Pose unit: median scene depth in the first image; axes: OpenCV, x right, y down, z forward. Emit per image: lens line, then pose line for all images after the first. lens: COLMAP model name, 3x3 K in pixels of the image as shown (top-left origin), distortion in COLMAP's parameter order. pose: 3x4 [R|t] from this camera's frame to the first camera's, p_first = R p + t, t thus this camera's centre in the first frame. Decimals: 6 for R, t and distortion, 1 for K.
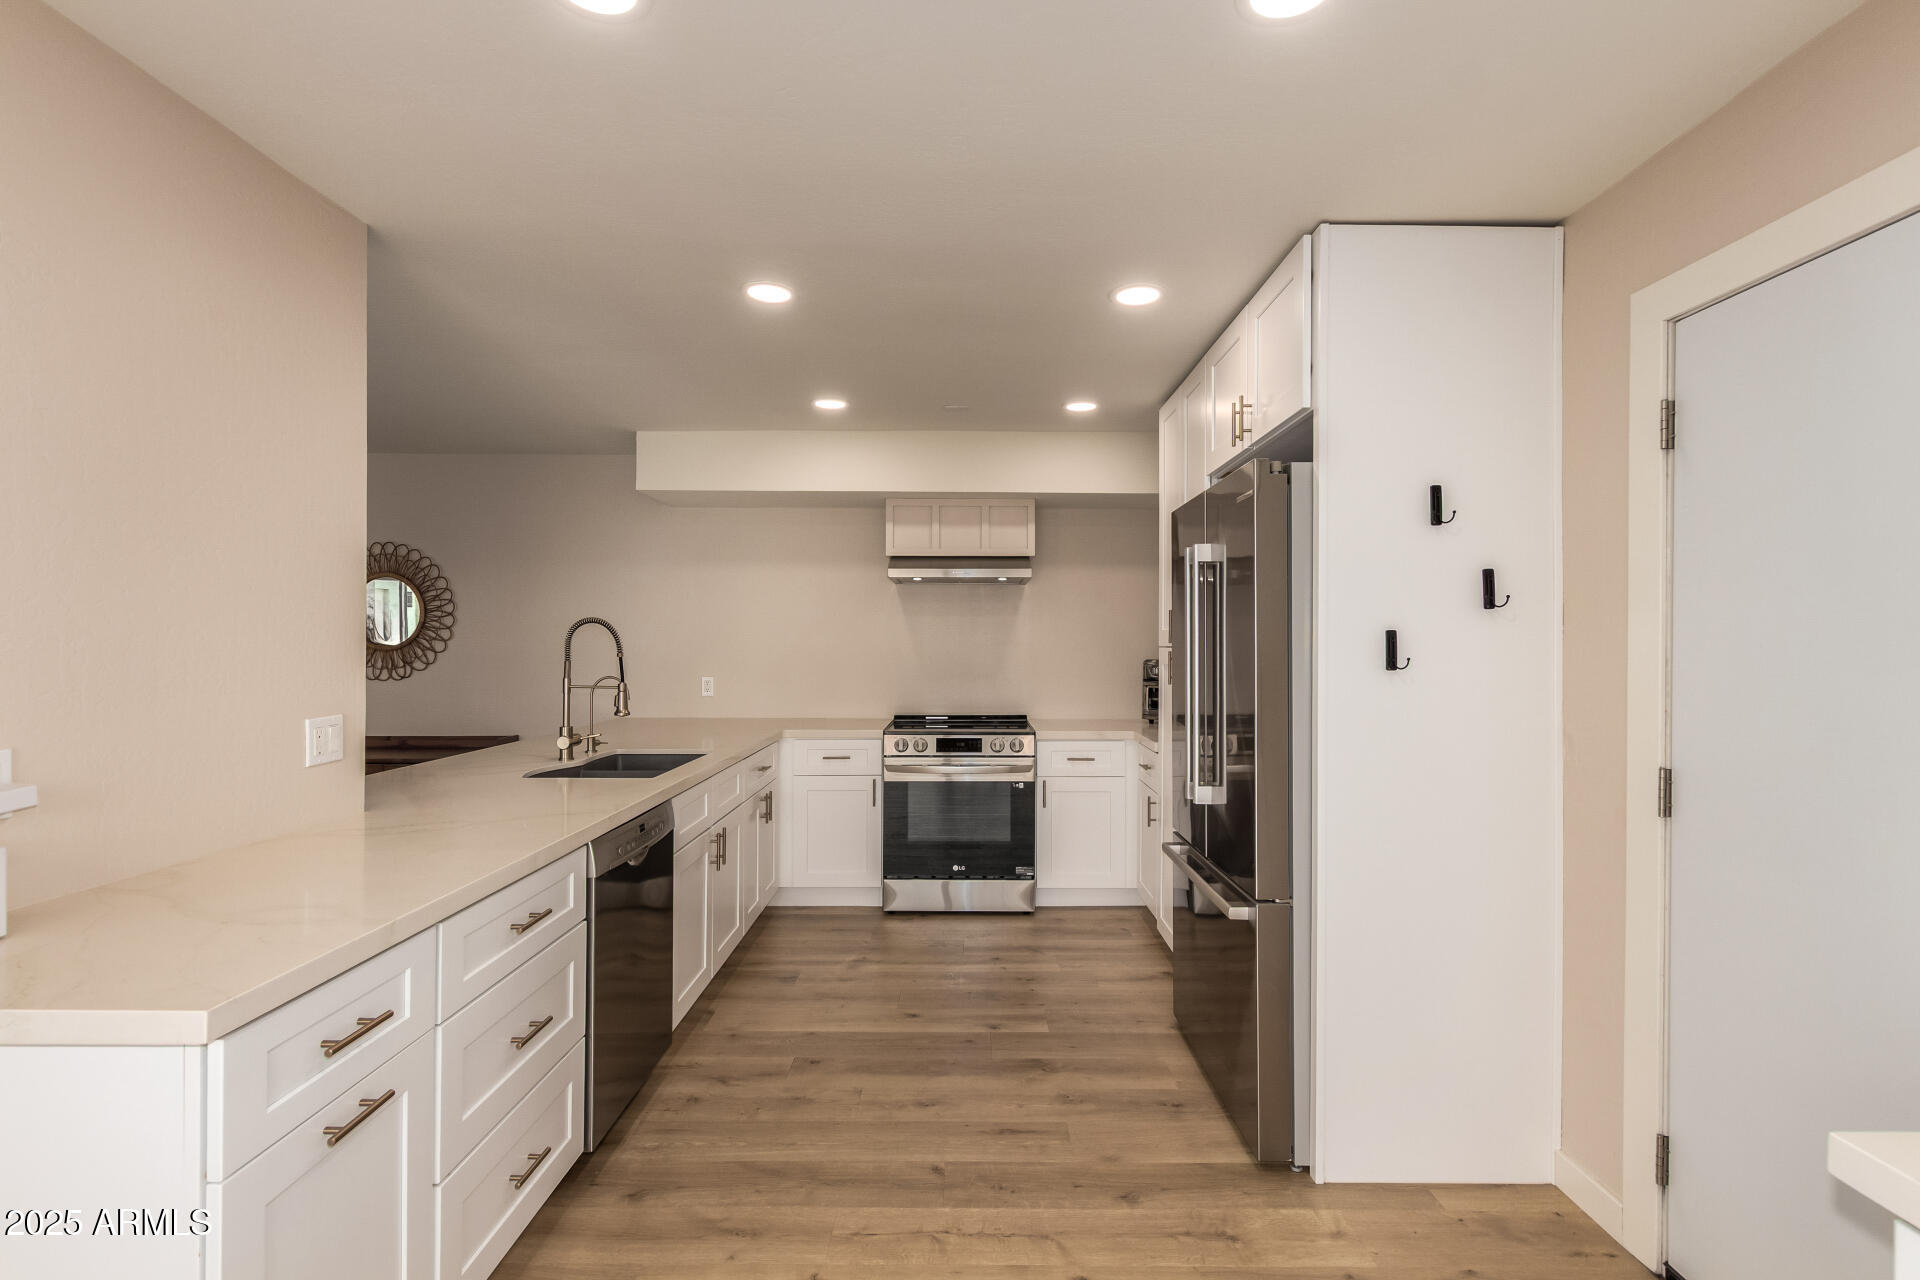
lens RADIAL K [[881.4, 0, 960.0], [0, 881.4, 640.0], [0, 0, 1]] dist [0.002678, -0.000313]
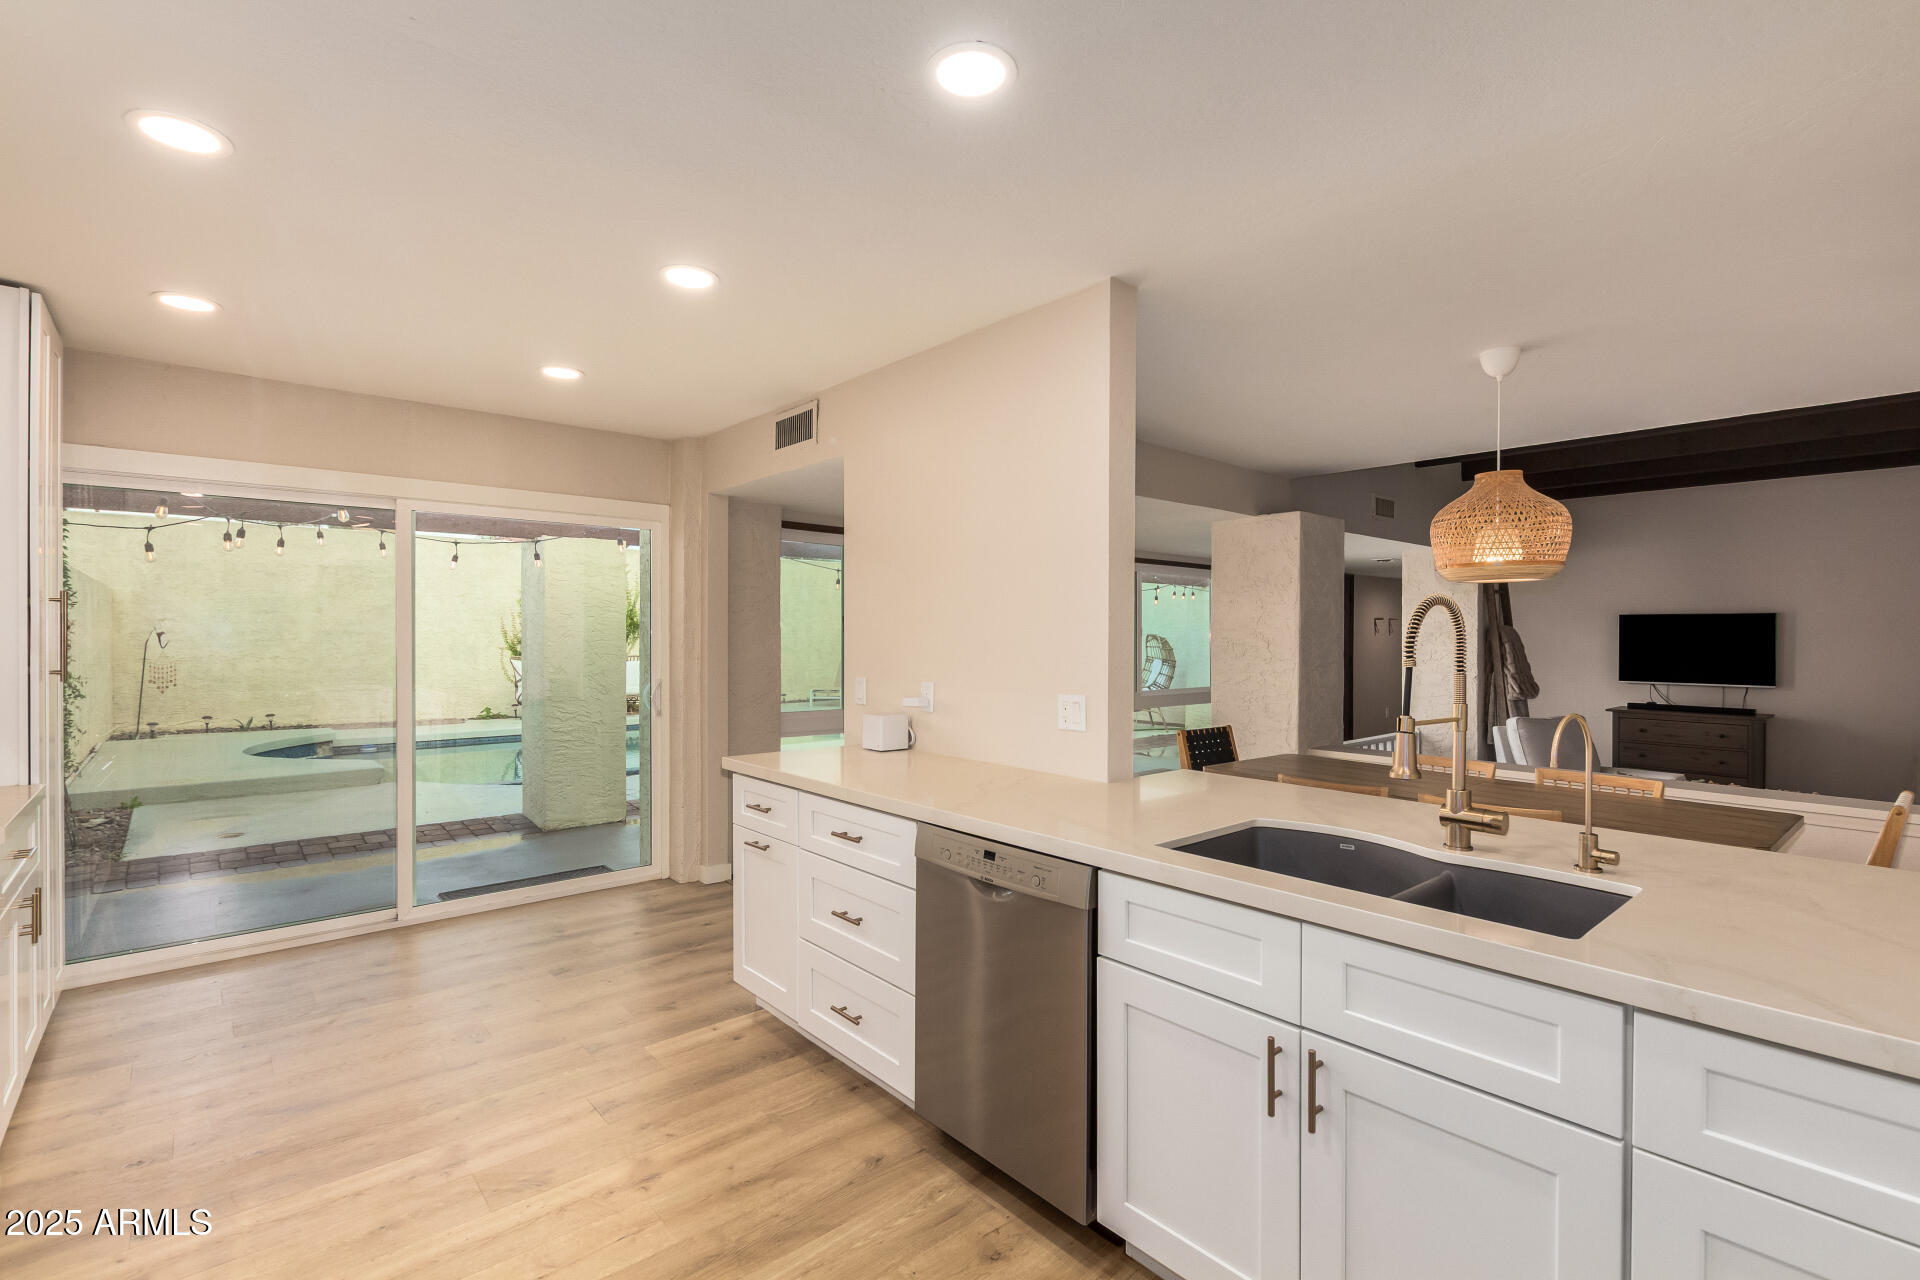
lens RADIAL K [[881.4, 0, 960.0], [0, 881.4, 640.0], [0, 0, 1]] dist [0.002678, -0.000313]
pose [[-0.748496, -0.000313, -0.663139, 0.164678], [-0.004510, 0.999979, 0.004619, 0.005385], [0.663124, 0.006448, -0.748482, 1.219650]]
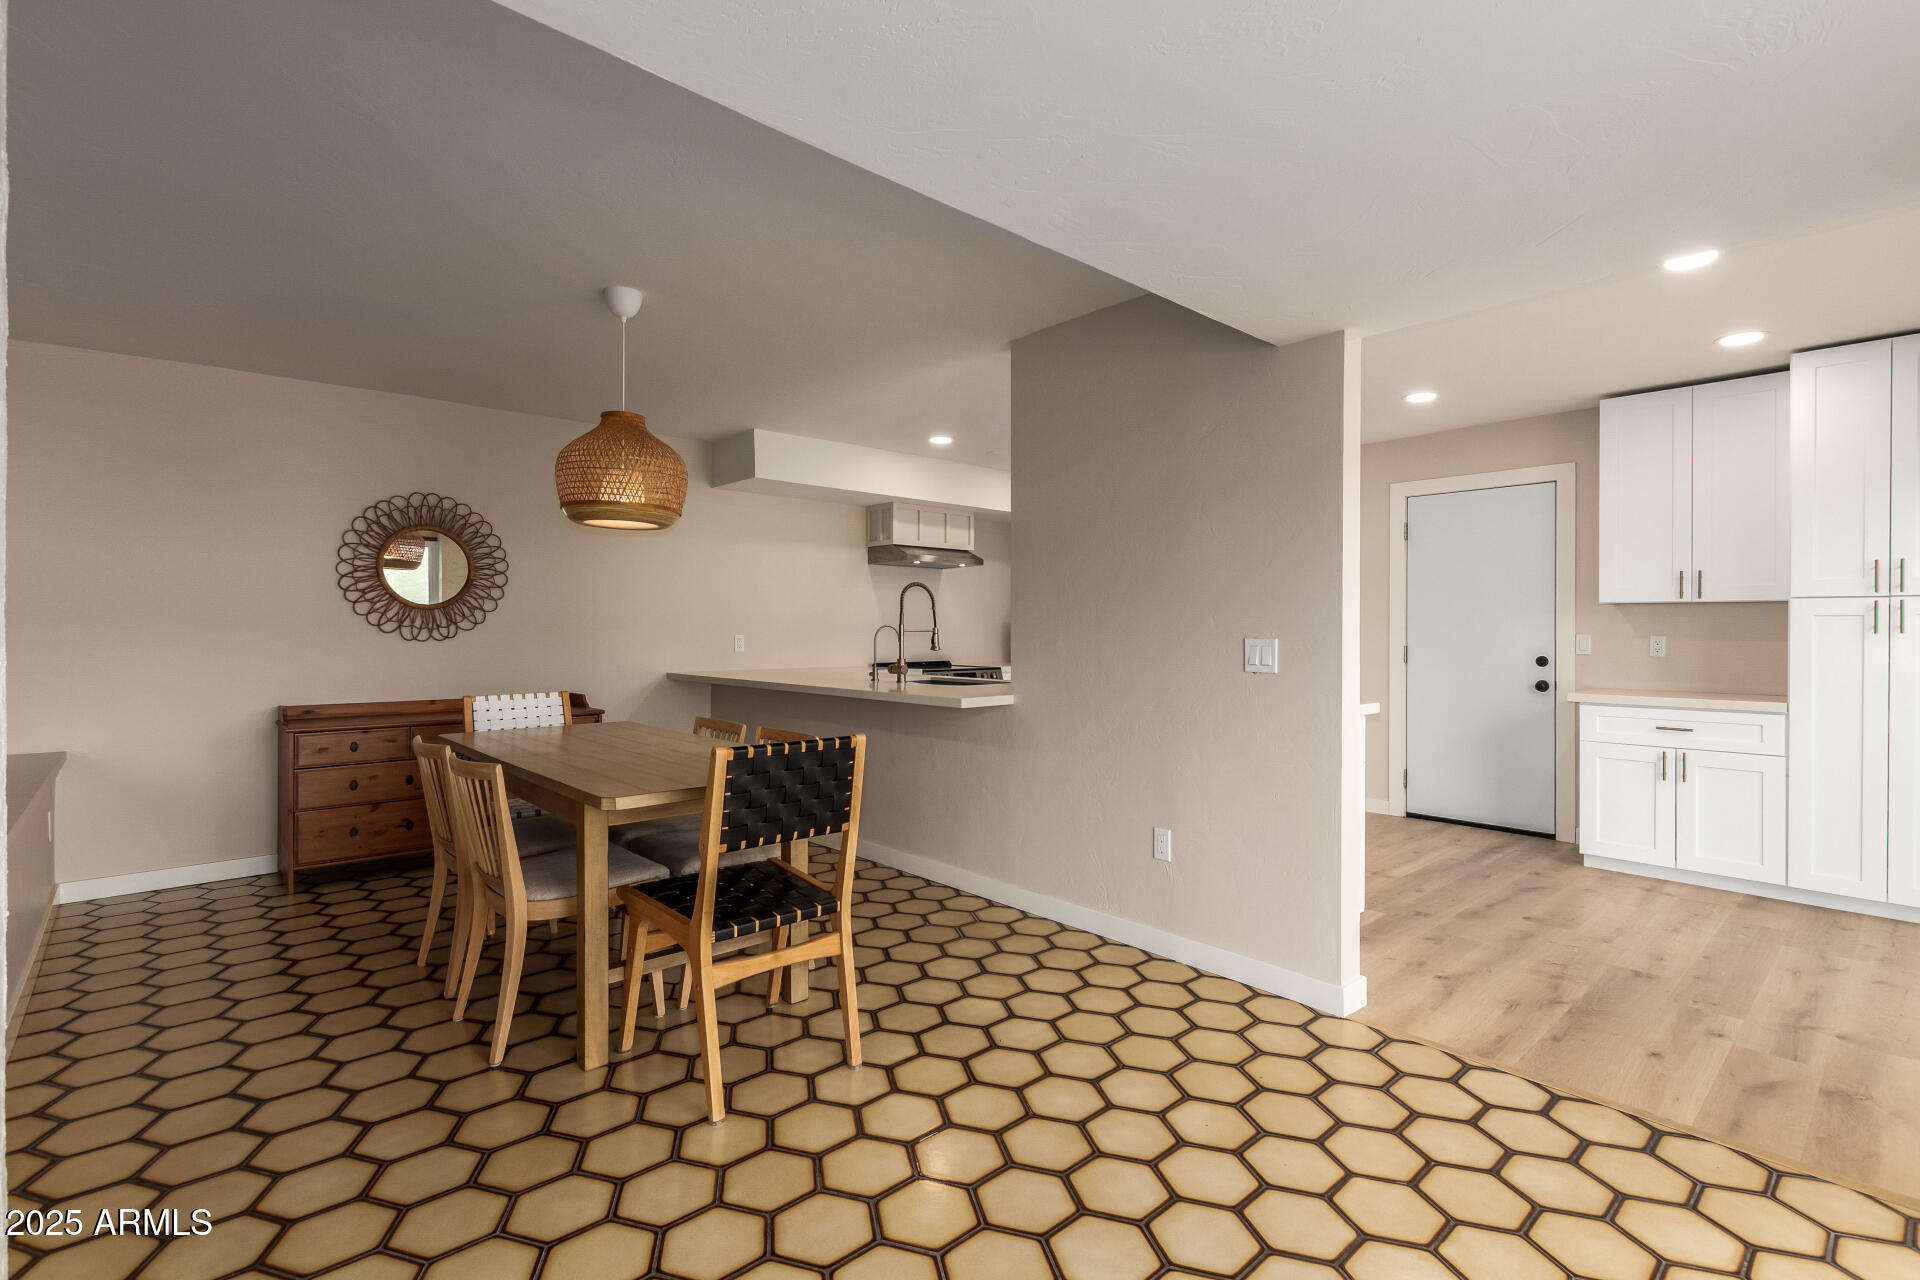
lens RADIAL K [[878.5, 0, 959.1], [0, 878.5, 626.0], [0, 0, 1]] dist [0.001689, -0.000010]
pose [[0.739860, 0.003679, 0.672751, -1.343432], [-0.001191, 0.999991, -0.004159, 0.052111], [-0.672760, 0.002276, 0.739857, -0.104496]]
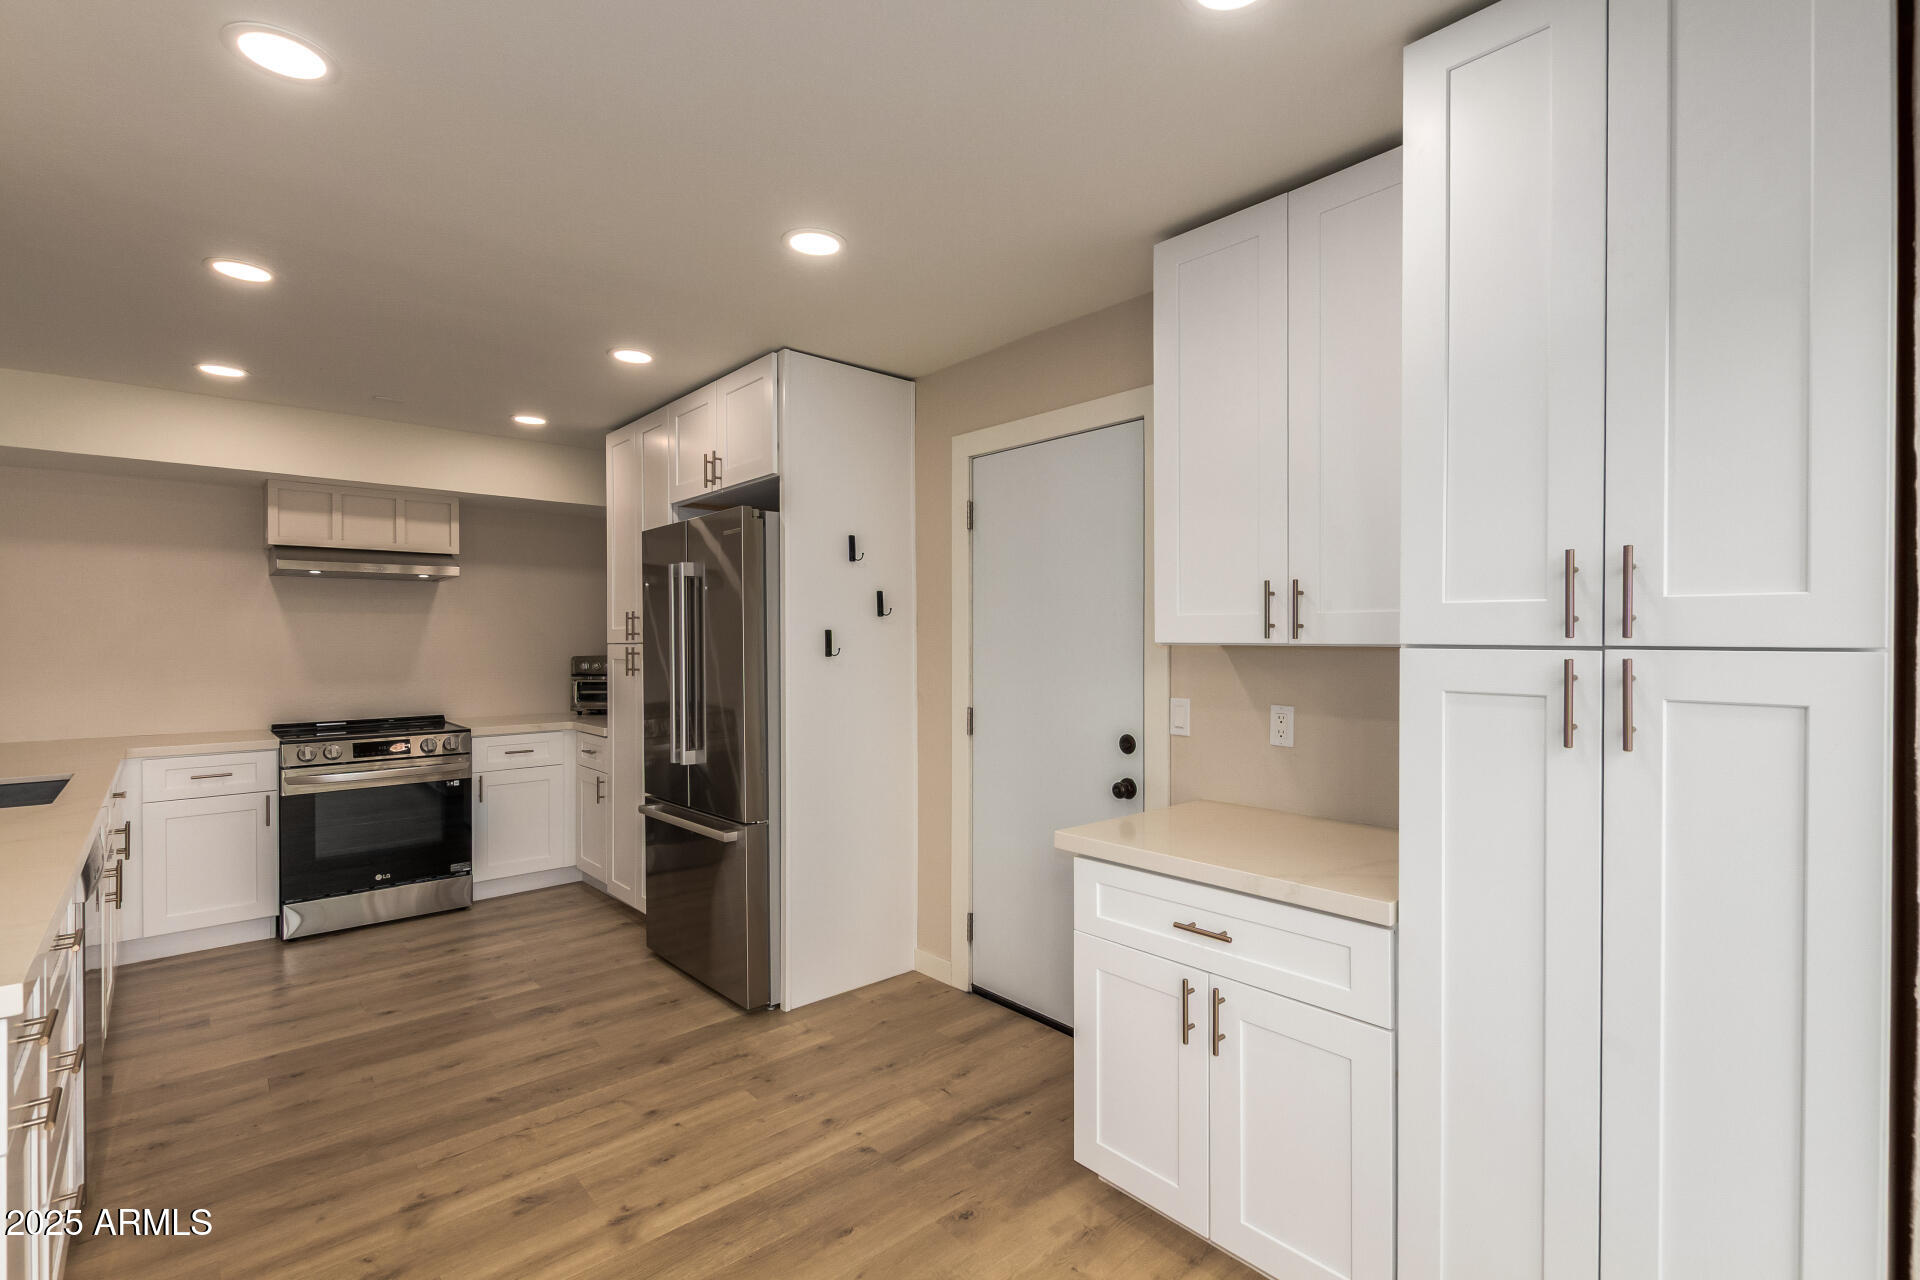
lens RADIAL K [[881.4, 0, 960.0], [0, 881.4, 640.0], [0, 0, 1]] dist [0.002678, -0.000313]
pose [[0.746139, -0.005481, 0.665768, -0.231804], [0.004698, 0.999985, 0.002967, 0.001904], [-0.665774, 0.000914, 0.746153, -0.182108]]
